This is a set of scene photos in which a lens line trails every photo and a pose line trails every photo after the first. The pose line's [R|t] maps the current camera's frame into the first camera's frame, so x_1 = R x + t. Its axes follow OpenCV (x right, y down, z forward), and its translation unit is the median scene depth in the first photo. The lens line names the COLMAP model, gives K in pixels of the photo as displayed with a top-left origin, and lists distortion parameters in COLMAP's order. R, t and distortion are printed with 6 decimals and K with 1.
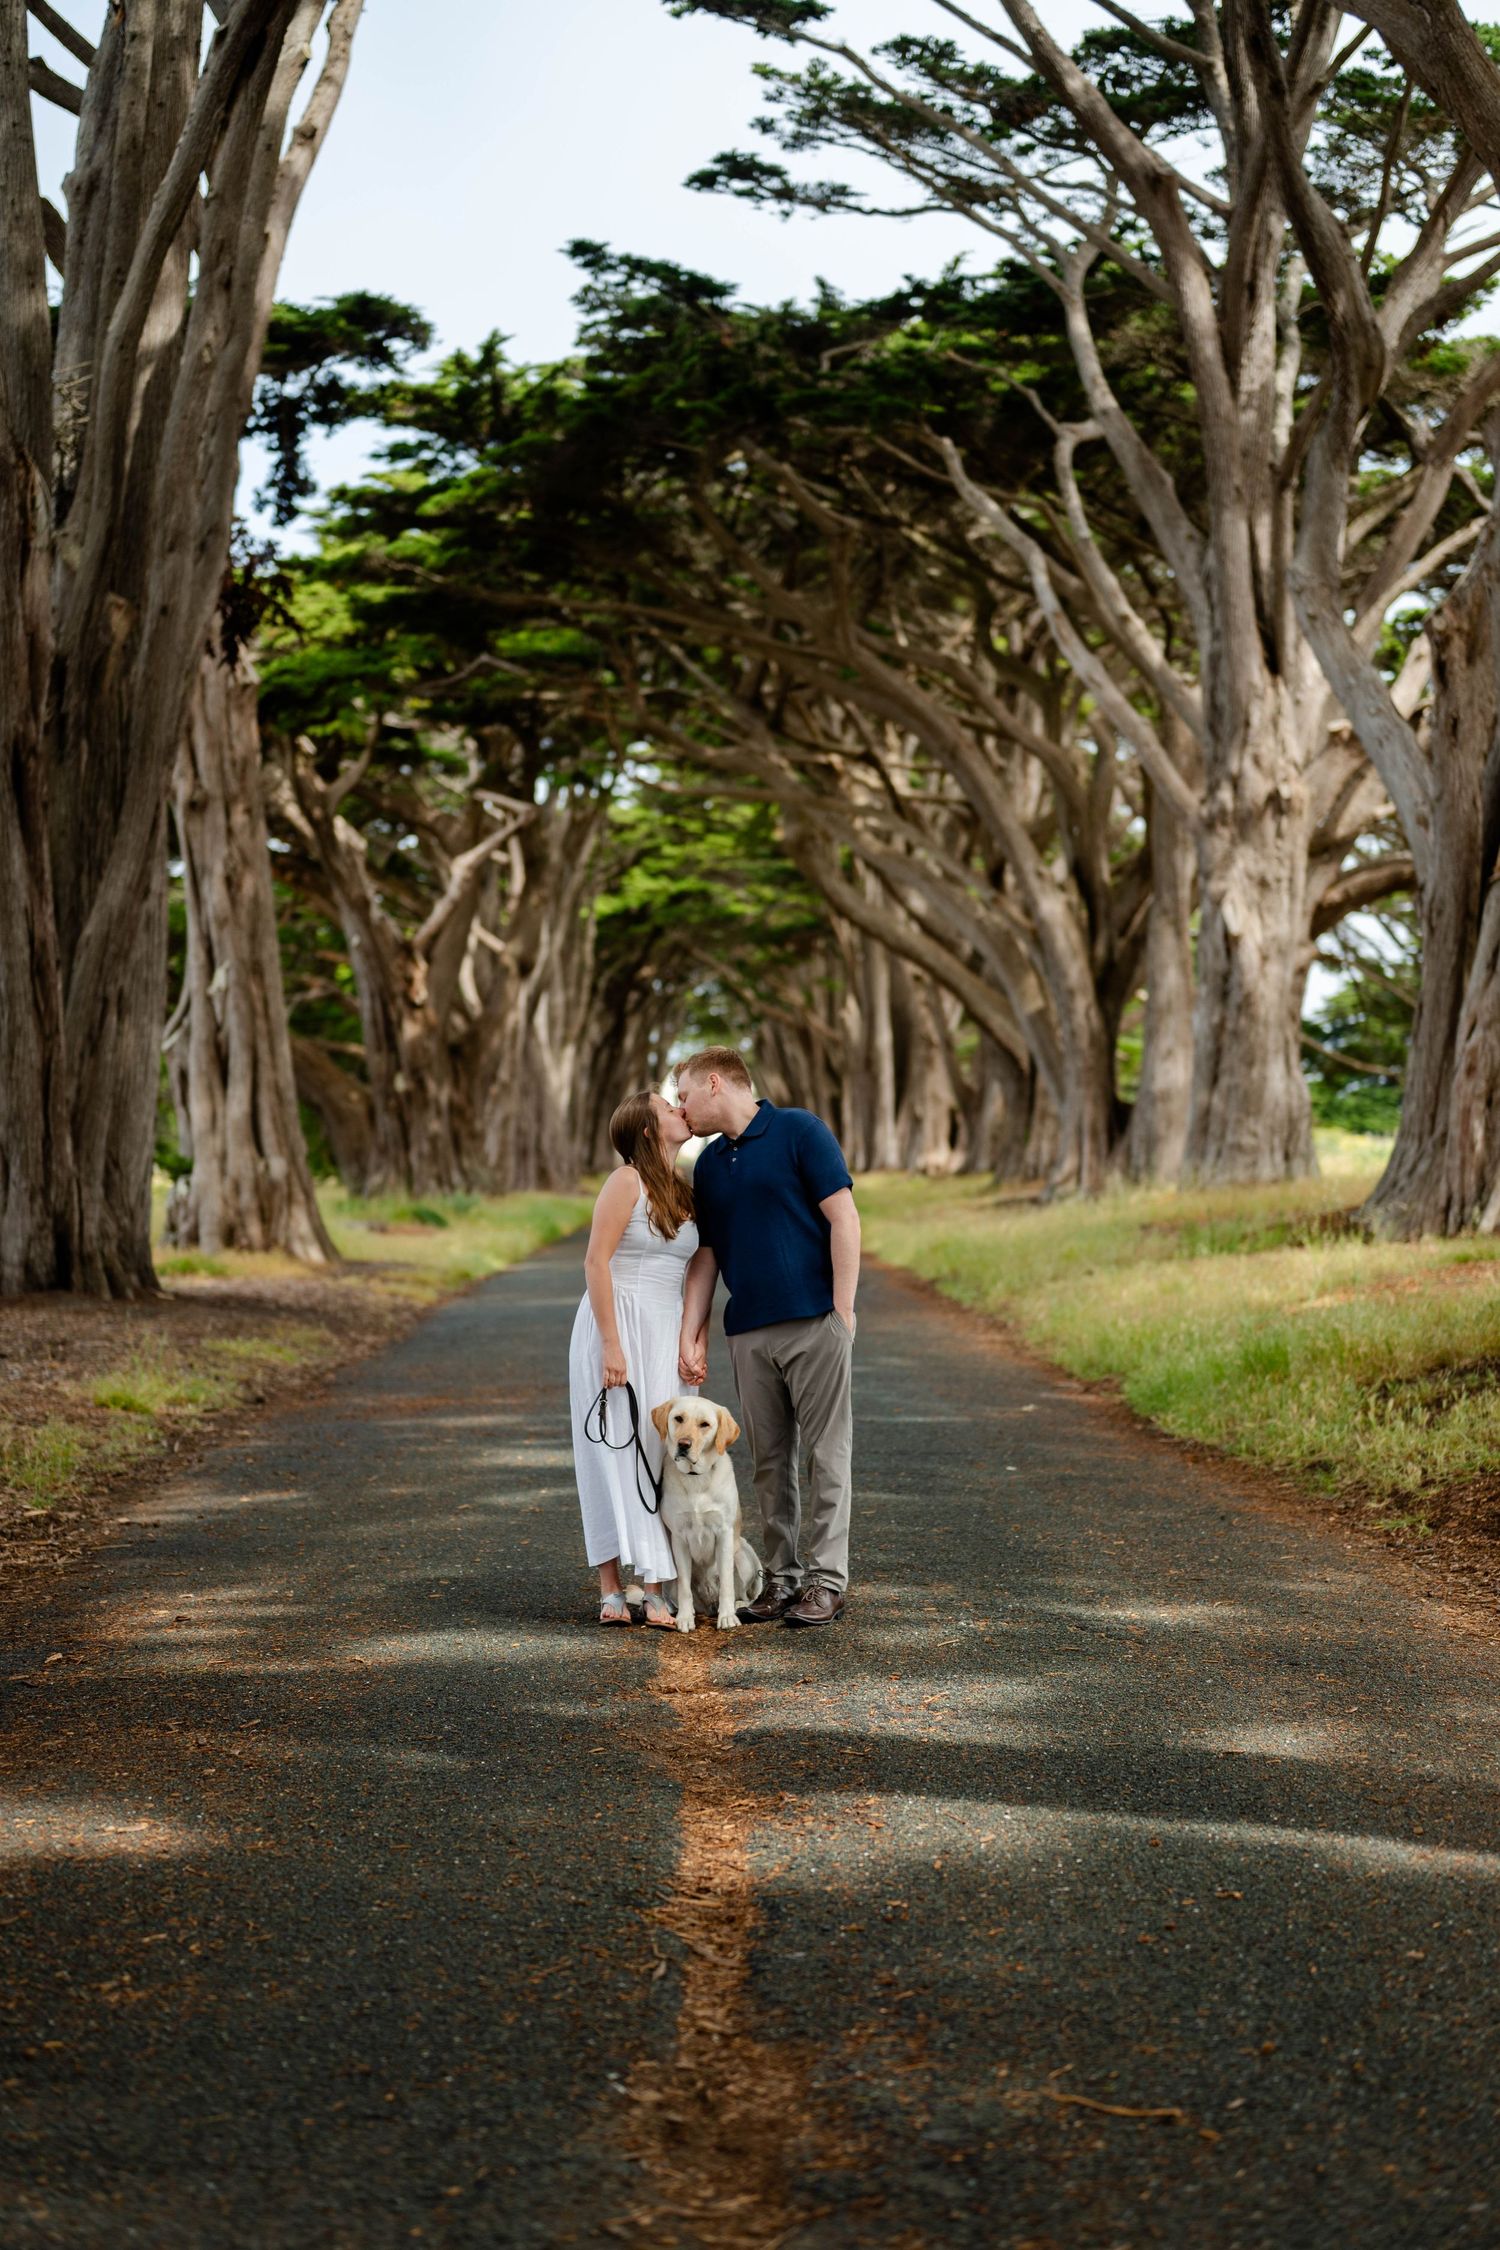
lens RADIAL K [[3247.0, 0, 750.0], [0, 3247.0, 1125.0], [0, 0, 1]] dist [0.020826, -0.056484]
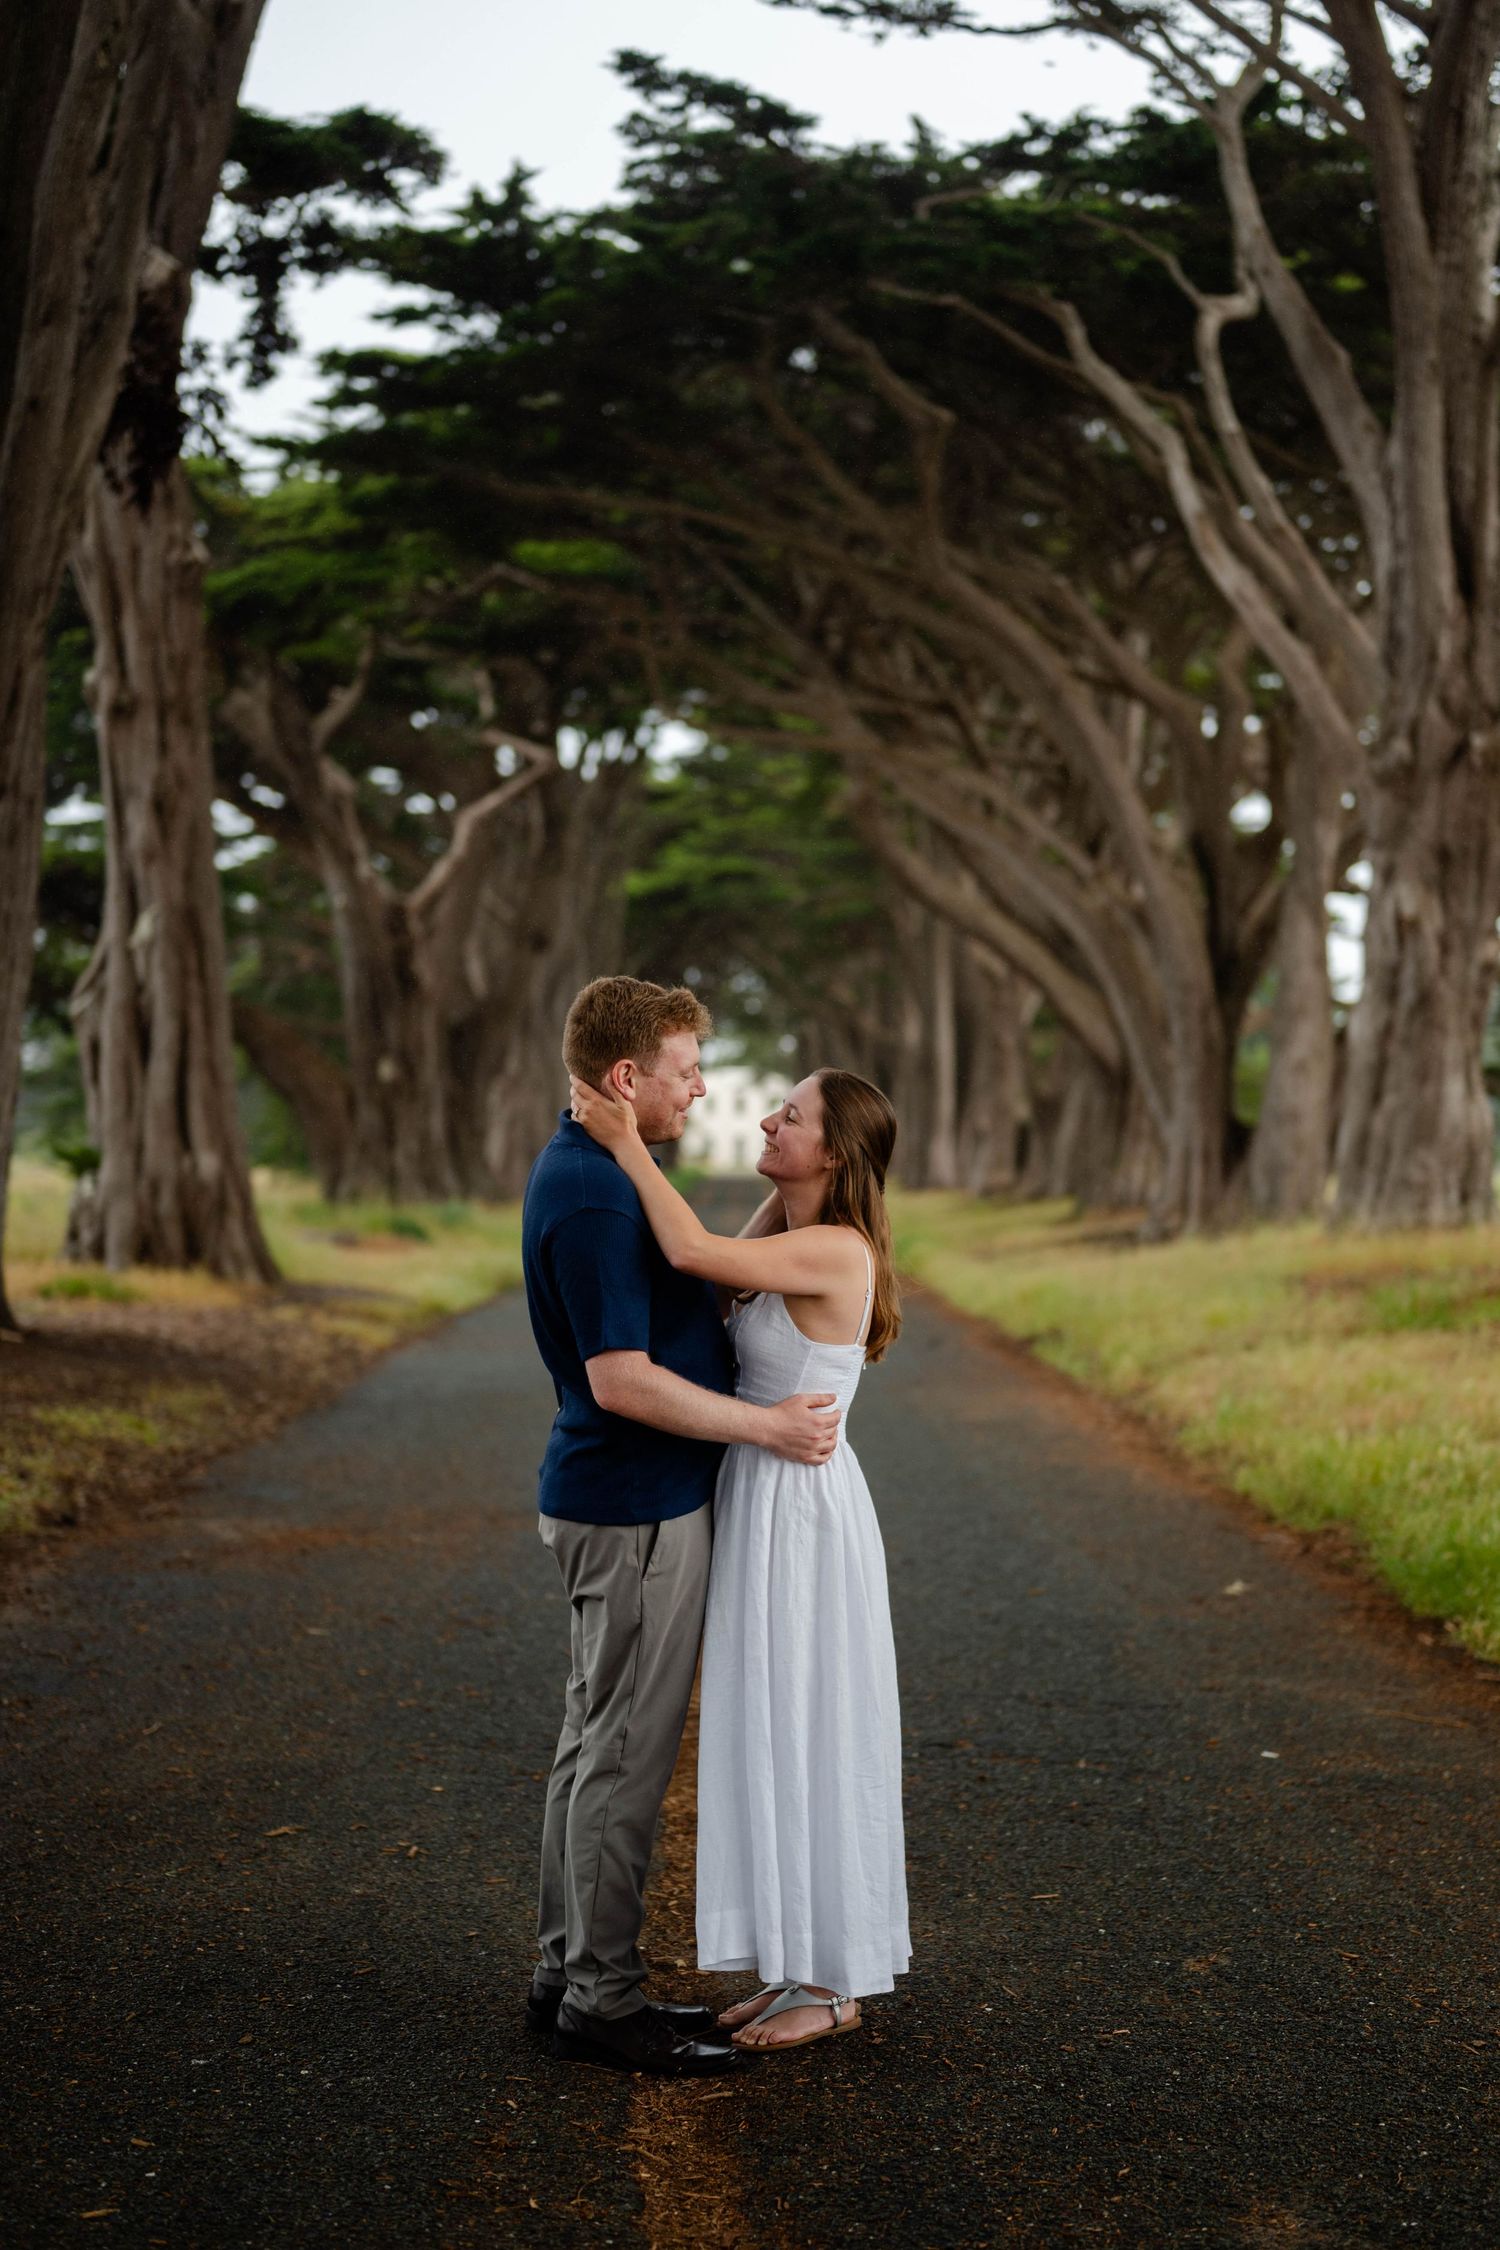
lens RADIAL K [[3247.0, 0, 750.0], [0, 3247.0, 1125.0], [0, 0, 1]] dist [0.020826, -0.056484]
pose [[0.999321, 0.035383, -0.010307, -0.003393], [-0.035406, 0.999371, -0.002099, -0.000015], [0.010227, 0.002463, 0.999945, 0.173590]]
